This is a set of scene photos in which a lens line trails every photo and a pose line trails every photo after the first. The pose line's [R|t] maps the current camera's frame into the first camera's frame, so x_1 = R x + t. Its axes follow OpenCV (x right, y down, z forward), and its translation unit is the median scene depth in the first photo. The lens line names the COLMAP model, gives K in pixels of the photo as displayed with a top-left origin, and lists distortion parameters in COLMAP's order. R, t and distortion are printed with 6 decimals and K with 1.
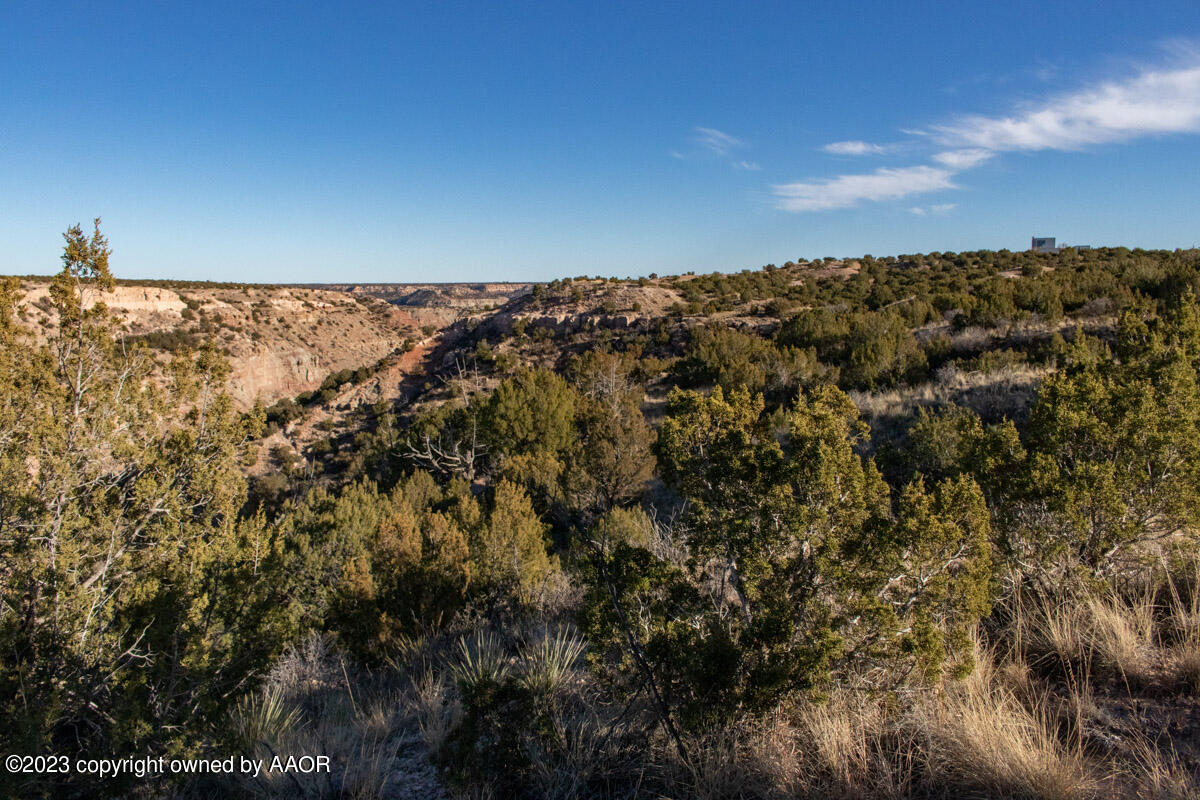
lens RADIAL K [[974.5, 0, 593.9], [0, 974.5, 375.1], [0, 0, 1]] dist [-0.001304, 0.030159]
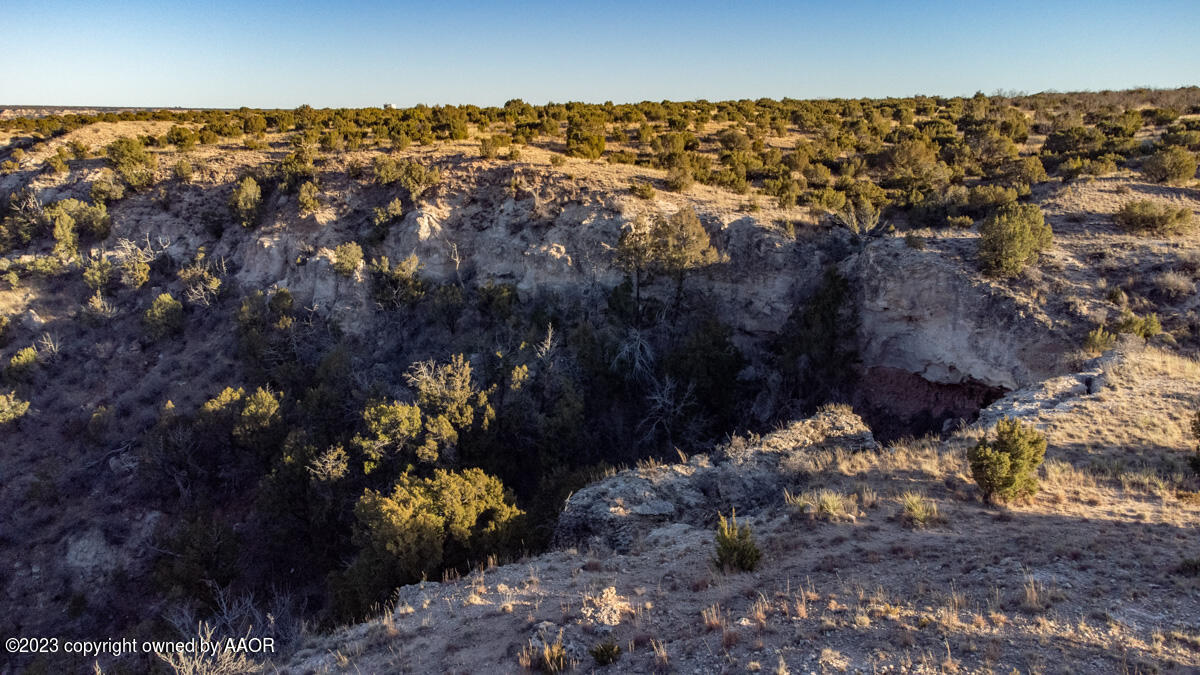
lens RADIAL K [[899.5, 0, 596.4], [0, 899.5, 332.4], [0, 0, 1]] dist [0.031491, 0.047688]
pose [[0.948474, -0.071440, 0.308695, 0.154832], [0.025052, 0.988109, 0.151700, 0.045585], [-0.315862, -0.136150, 0.938986, -0.721596]]
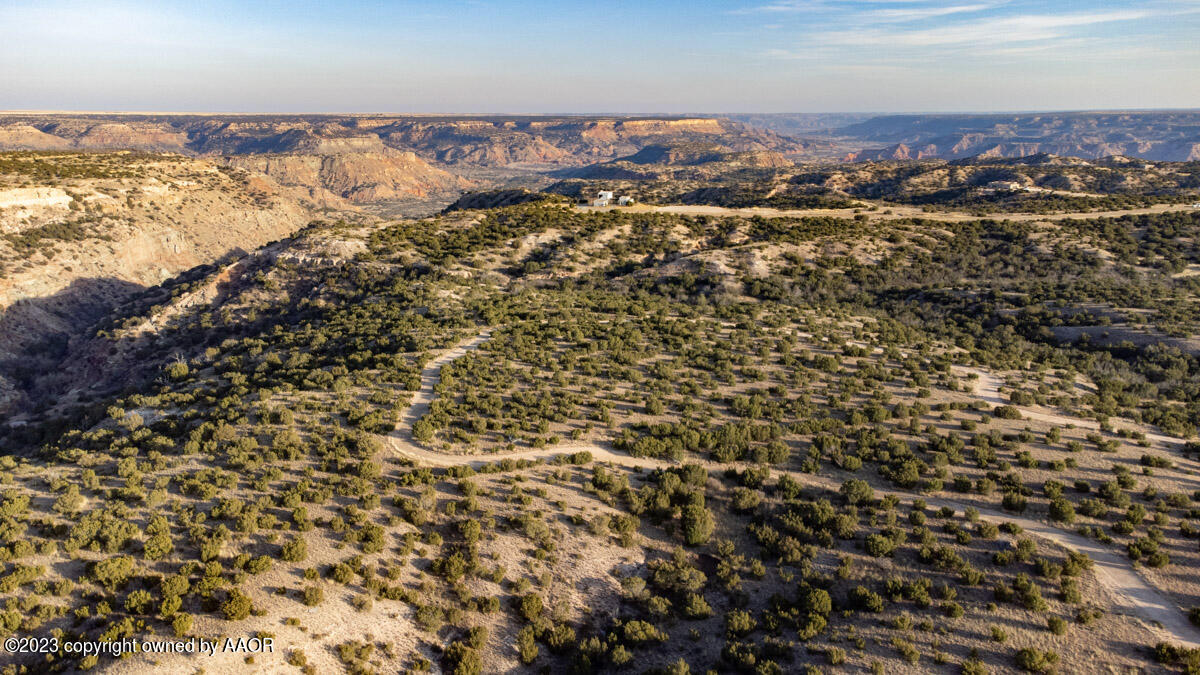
lens RADIAL K [[899.5, 0, 598.3], [0, 899.5, 329.2], [0, 0, 1]] dist [0.031491, 0.047688]
pose [[0.991514, -0.027892, 0.126969, 0.152913], [0.008628, 0.988678, 0.149806, -0.088904], [-0.129710, -0.147439, 0.980529, -0.401861]]
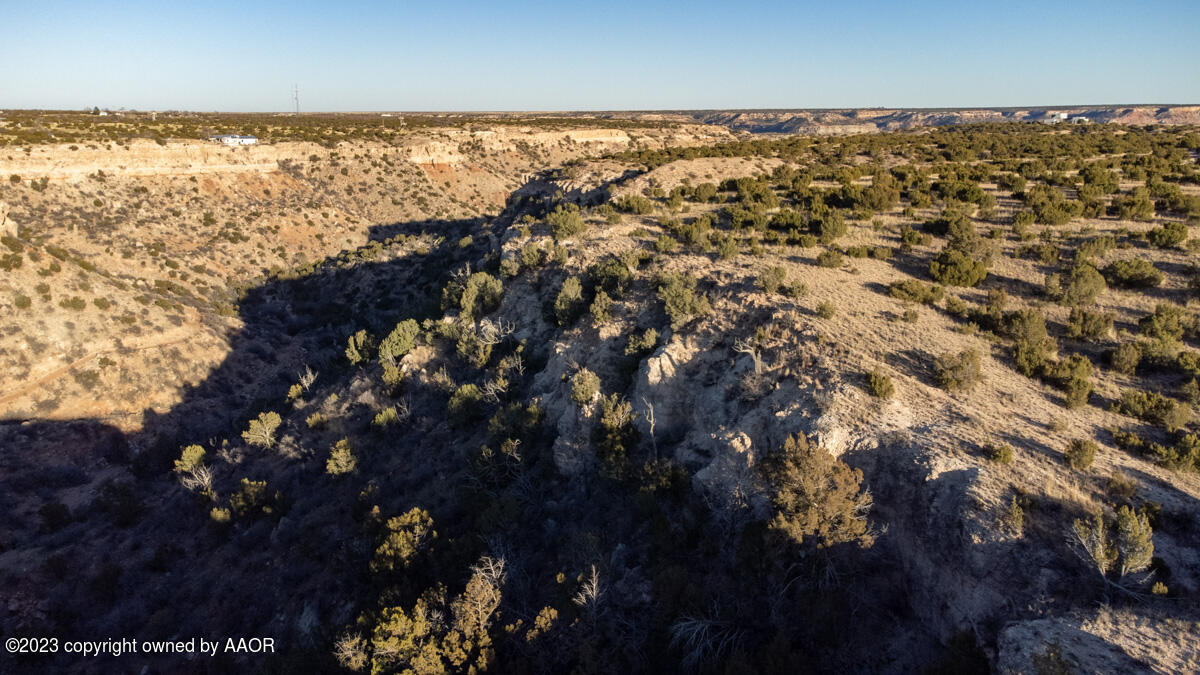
lens RADIAL K [[899.5, 0, 597.5], [0, 899.5, 330.5], [0, 0, 1]] dist [0.031491, 0.047688]
pose [[0.921282, 0.091242, -0.378040, 0.219983], [-0.033620, 0.987134, 0.156318, 0.023245], [0.387439, -0.131303, 0.912497, -0.689751]]
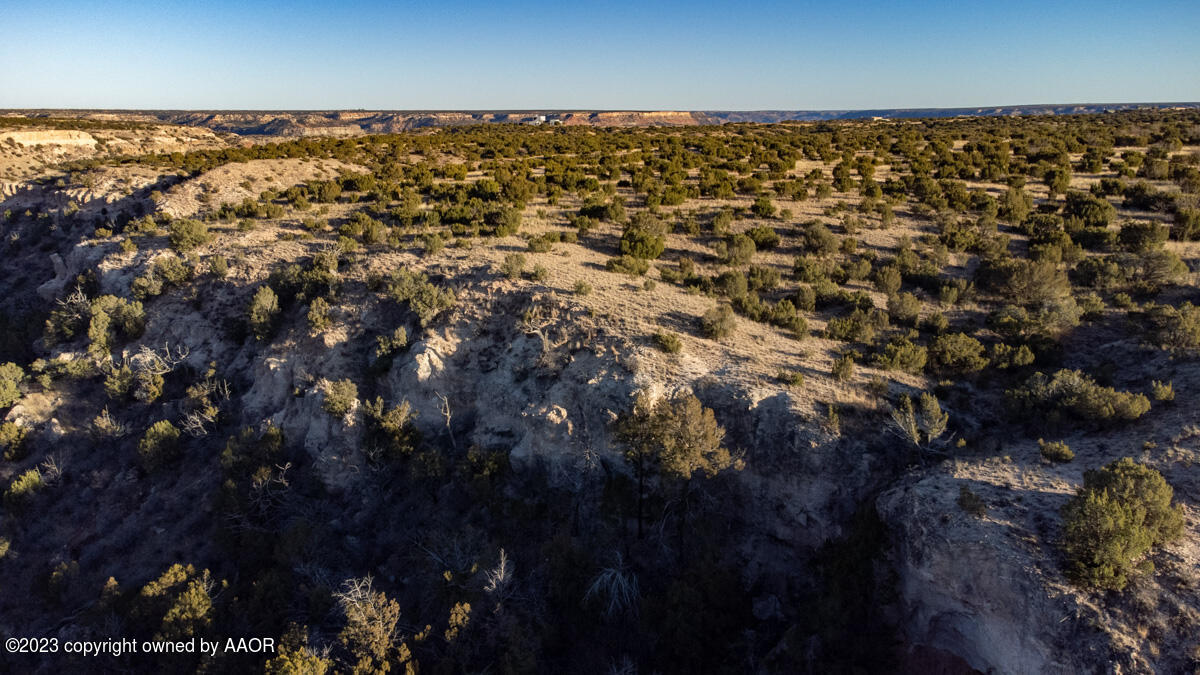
lens RADIAL K [[899.5, 0, 597.6], [0, 899.5, 329.6], [0, 0, 1]] dist [0.031491, 0.047688]
pose [[0.989090, -0.036648, 0.142685, 0.183237], [0.015228, 0.988809, 0.148409, 0.024898], [-0.146527, -0.144617, 0.978578, -0.699622]]
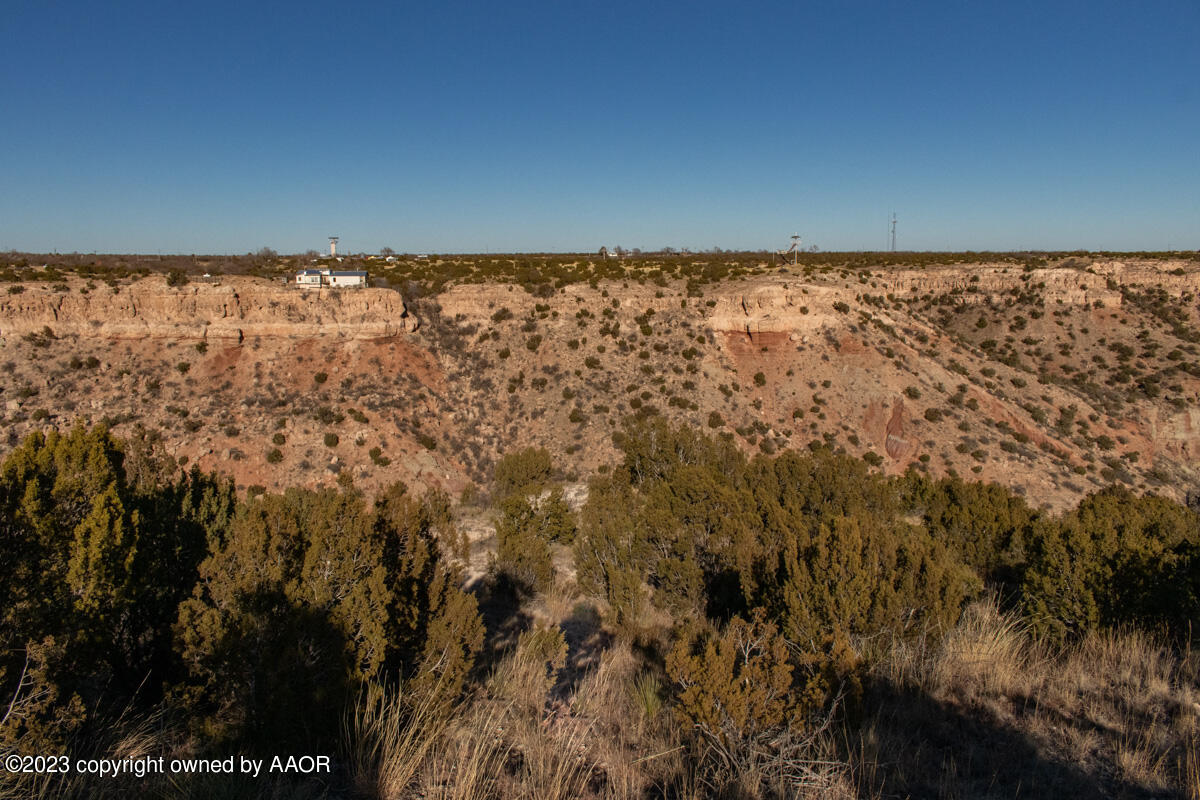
lens RADIAL K [[974.5, 0, 598.6], [0, 974.5, 397.5], [0, 0, 1]] dist [-0.001304, 0.030159]
pose [[0.412613, 0.120324, -0.902925, 0.063815], [-0.068339, 0.992533, 0.101036, -0.012109], [0.908339, 0.020016, 0.417754, -0.037611]]
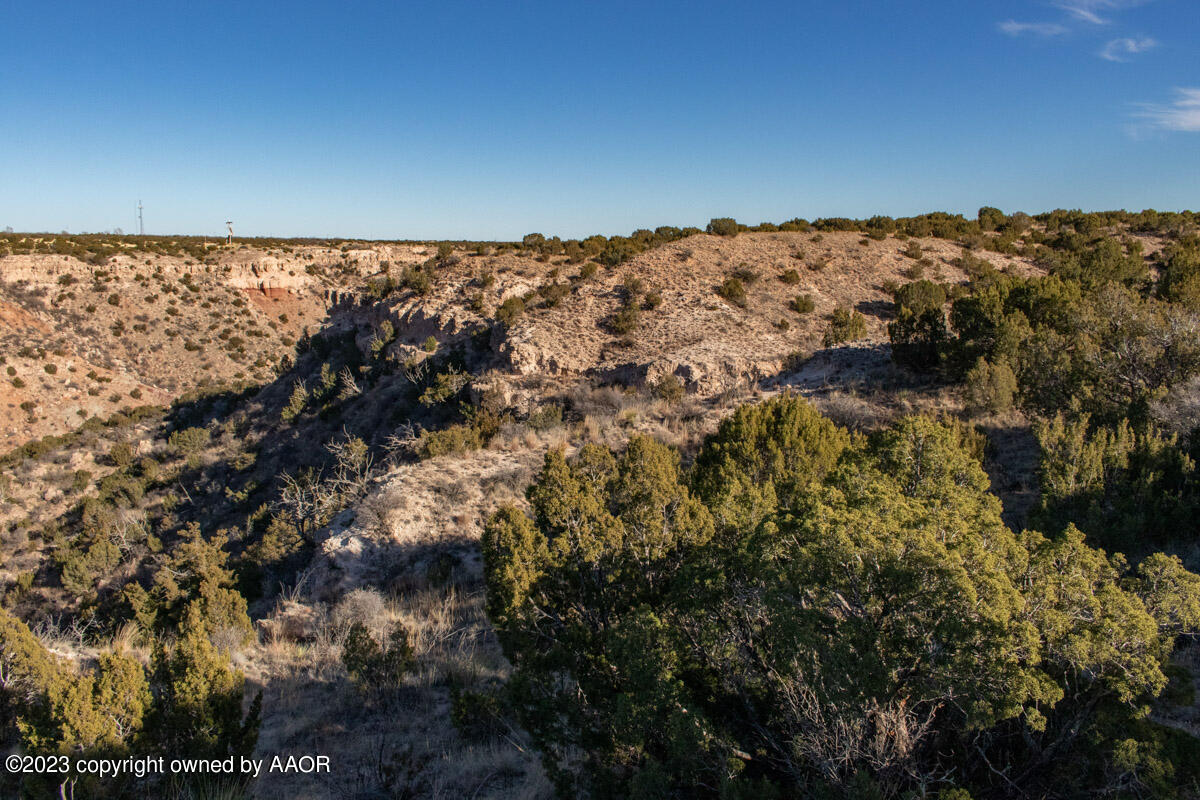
lens RADIAL K [[974.5, 0, 593.5], [0, 974.5, 405.8], [0, 0, 1]] dist [-0.001304, 0.030159]
pose [[0.948131, 0.052330, -0.313544, 0.113915], [-0.028515, 0.996382, 0.080067, 0.025250], [0.316599, -0.066974, 0.946192, -0.413906]]
